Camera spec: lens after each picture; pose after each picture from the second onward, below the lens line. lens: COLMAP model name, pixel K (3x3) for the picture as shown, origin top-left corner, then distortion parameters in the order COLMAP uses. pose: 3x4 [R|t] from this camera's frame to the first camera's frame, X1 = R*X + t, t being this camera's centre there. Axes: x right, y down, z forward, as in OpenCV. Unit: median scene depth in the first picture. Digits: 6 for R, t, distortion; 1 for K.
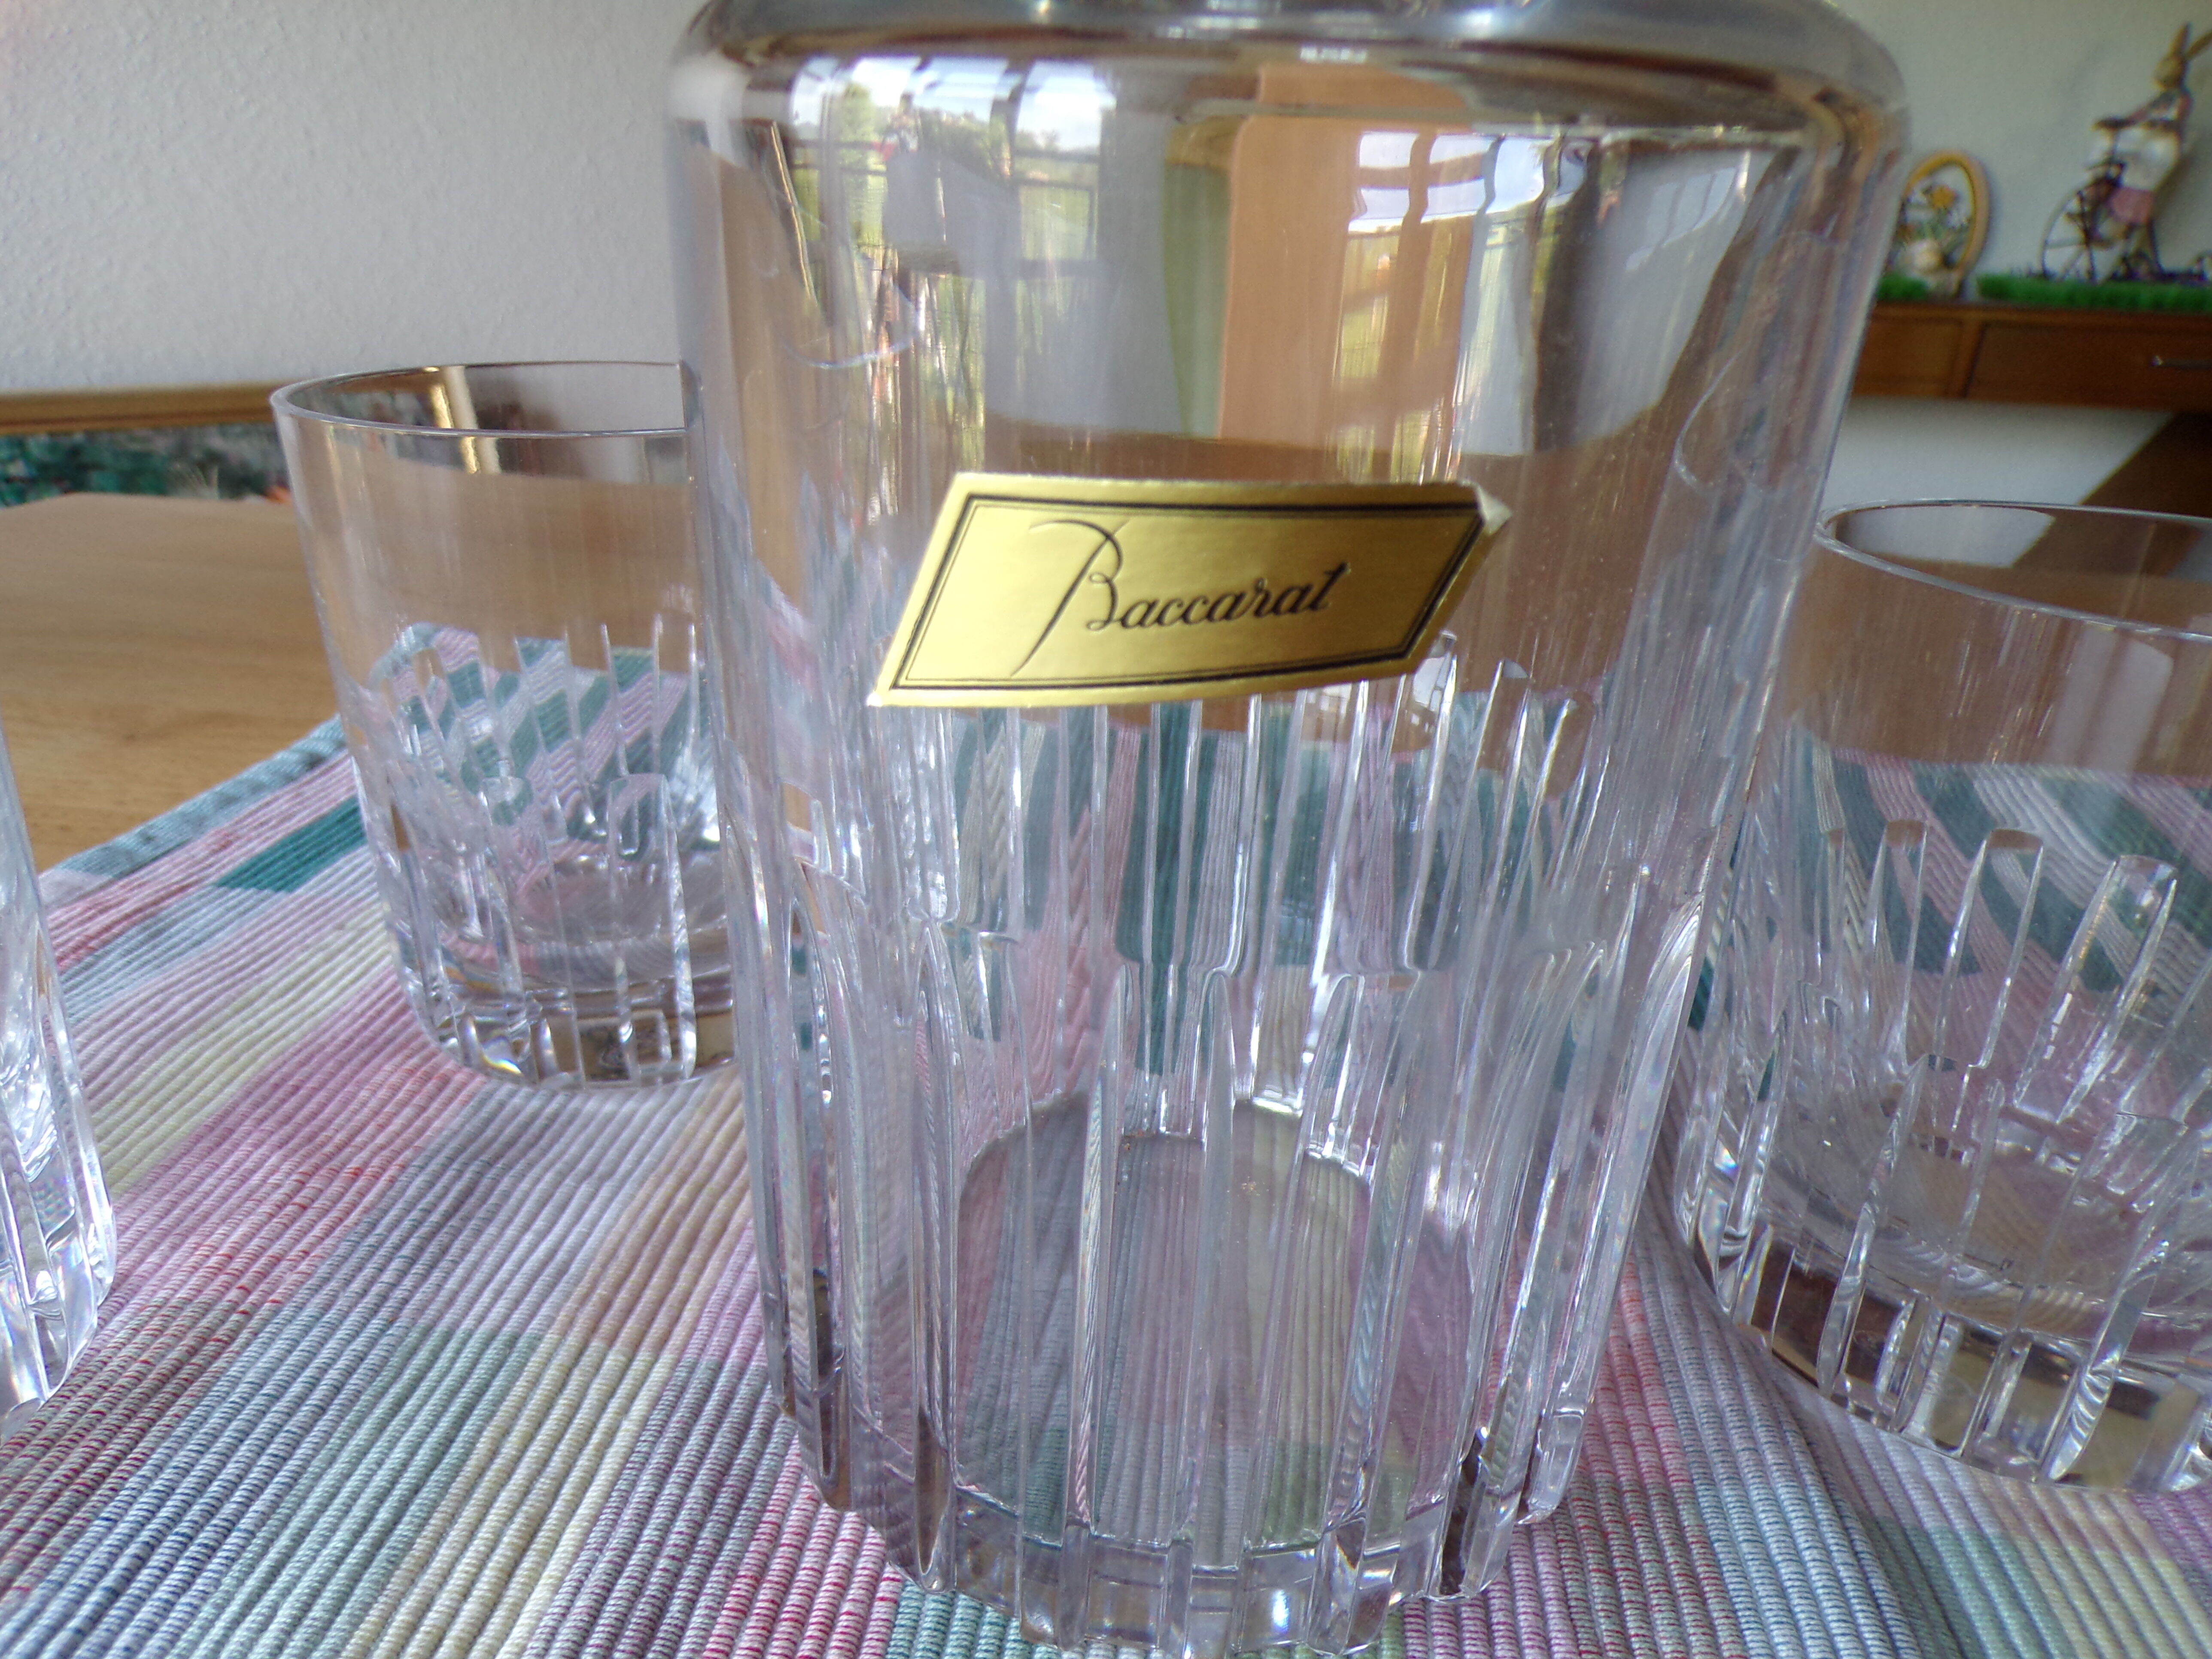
lens RADIAL K [[1427.1, 0, 1098.2], [0, 1427.1, 839.2], [0, 0, 1]] dist [0.001078, 0.015136]
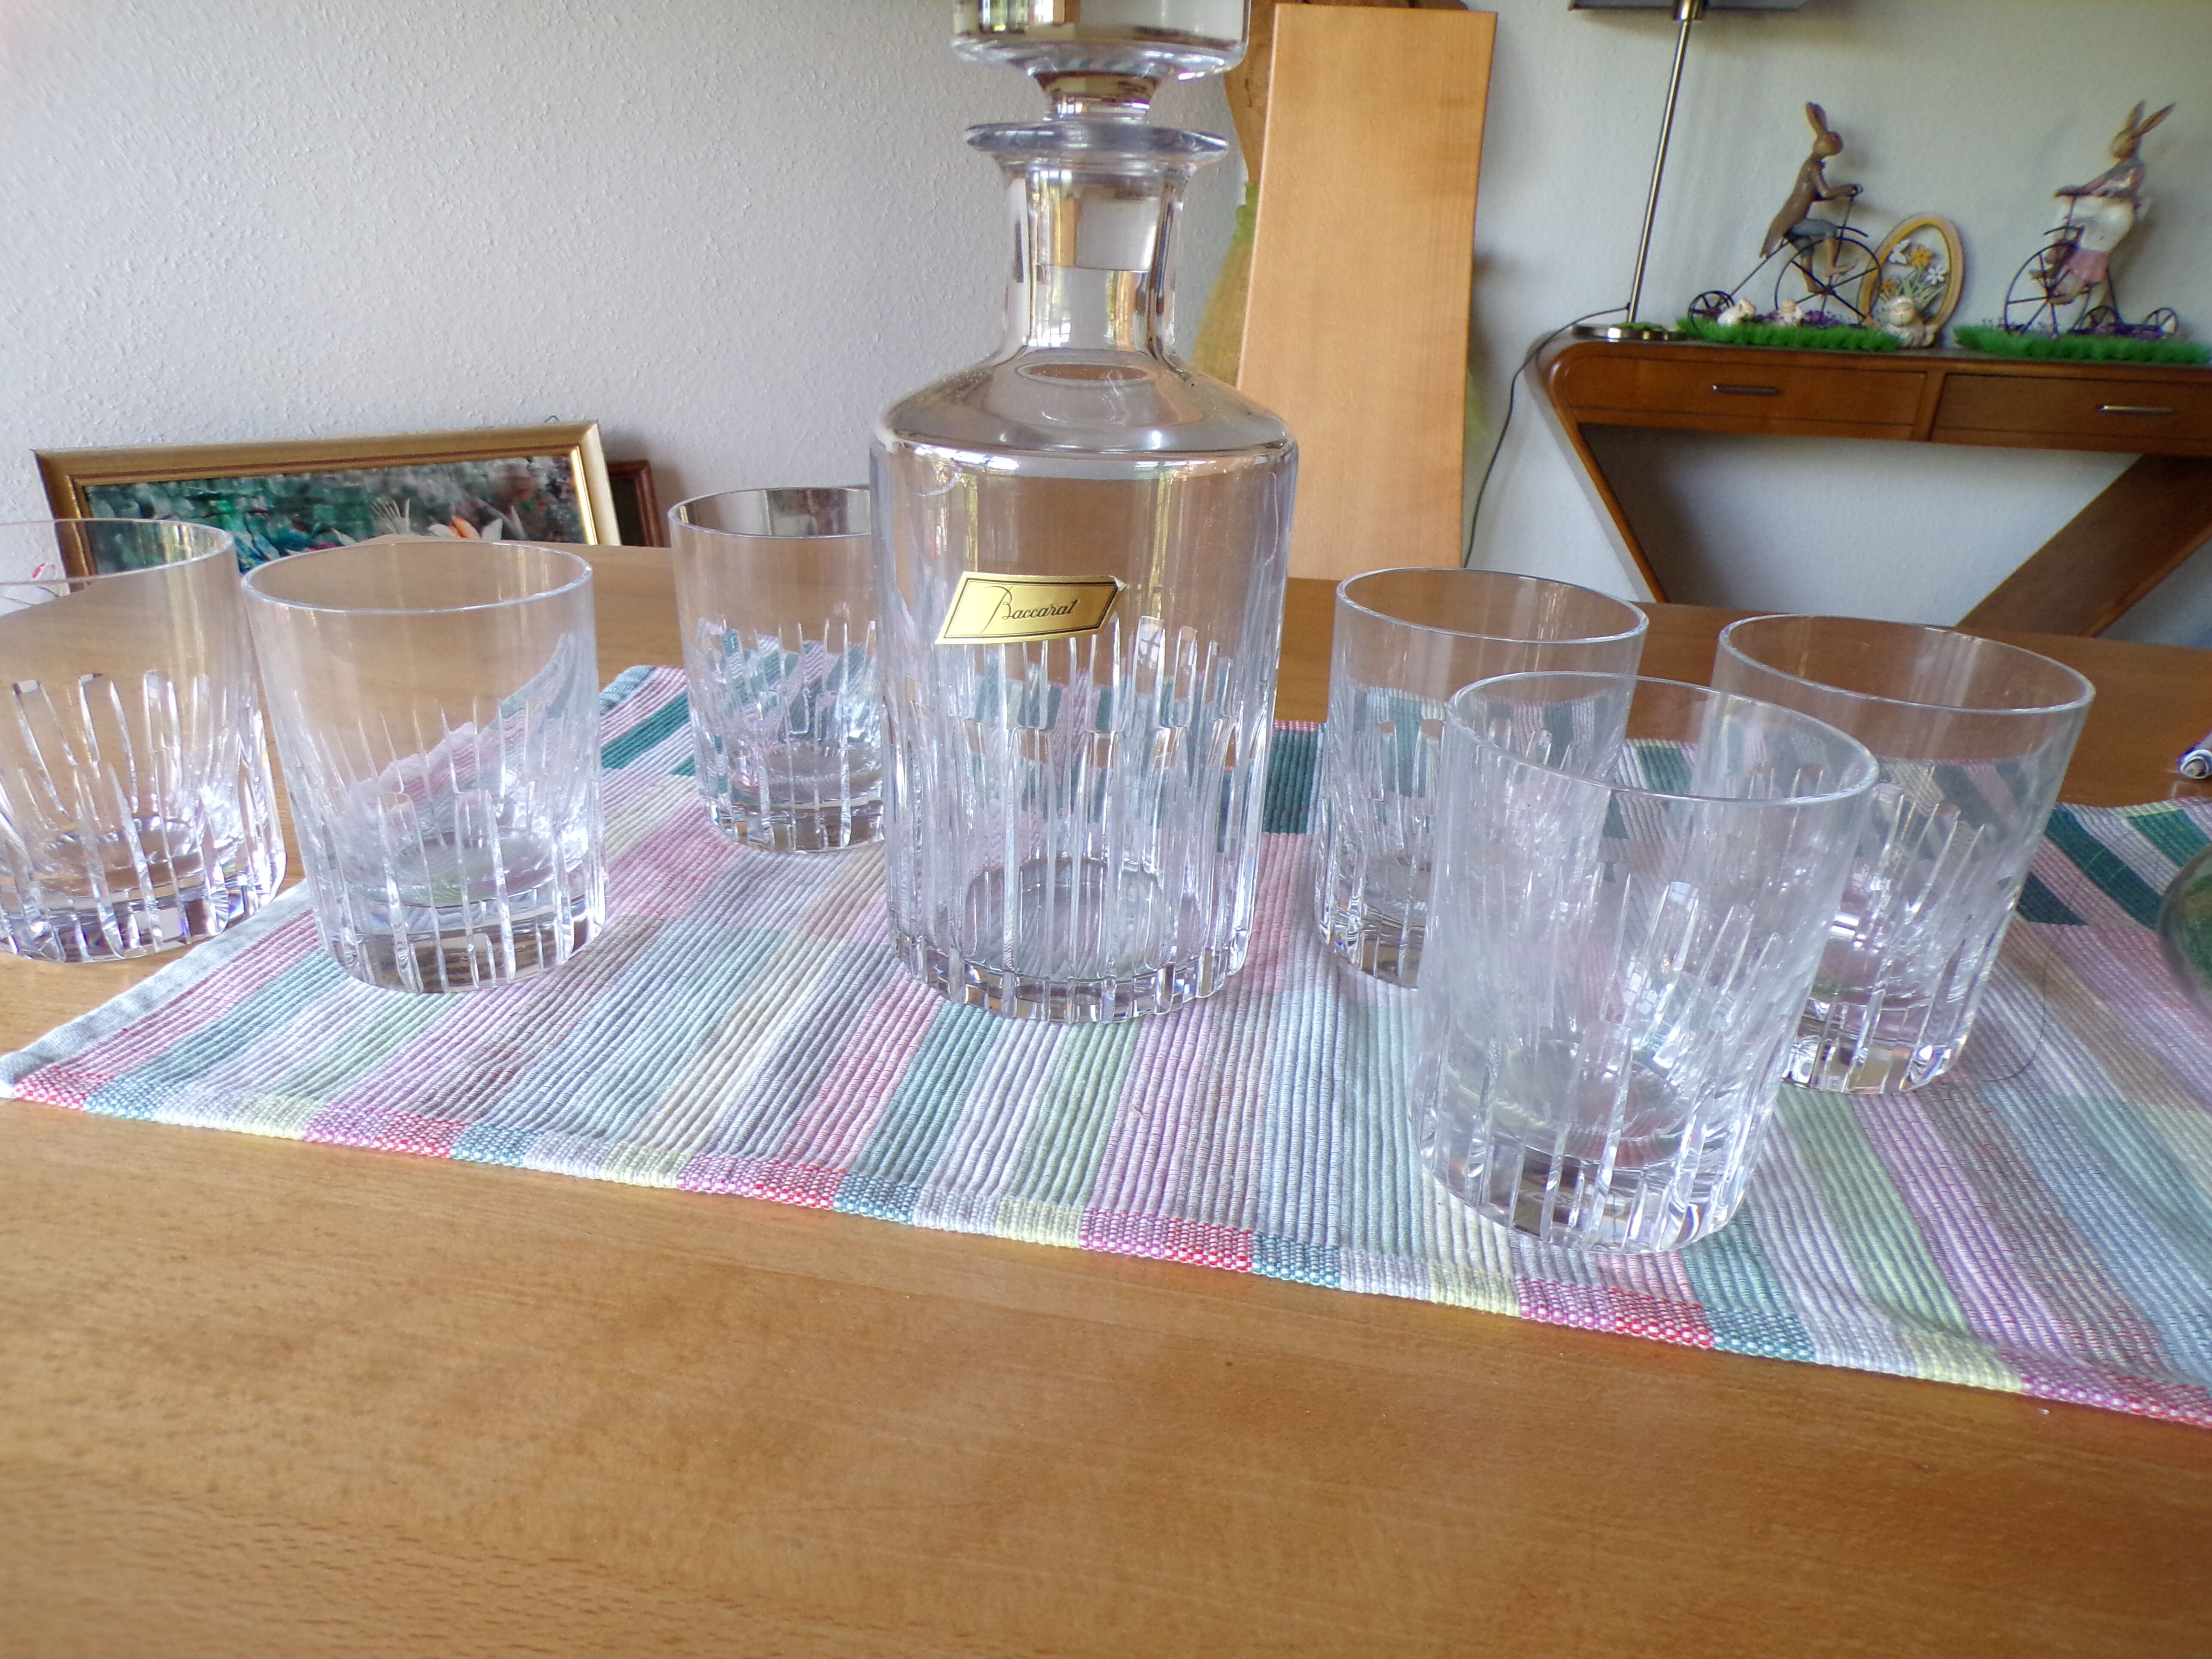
lens RADIAL K [[1427.1, 0, 1098.2], [0, 1427.1, 828.0], [0, 0, 1]] dist [0.001078, 0.015136]
pose [[0.998669, 0.015231, -0.049274, 0.131809], [-0.016154, 0.999701, -0.018379, 0.135148], [0.048979, 0.019151, 0.998616, -0.781469]]
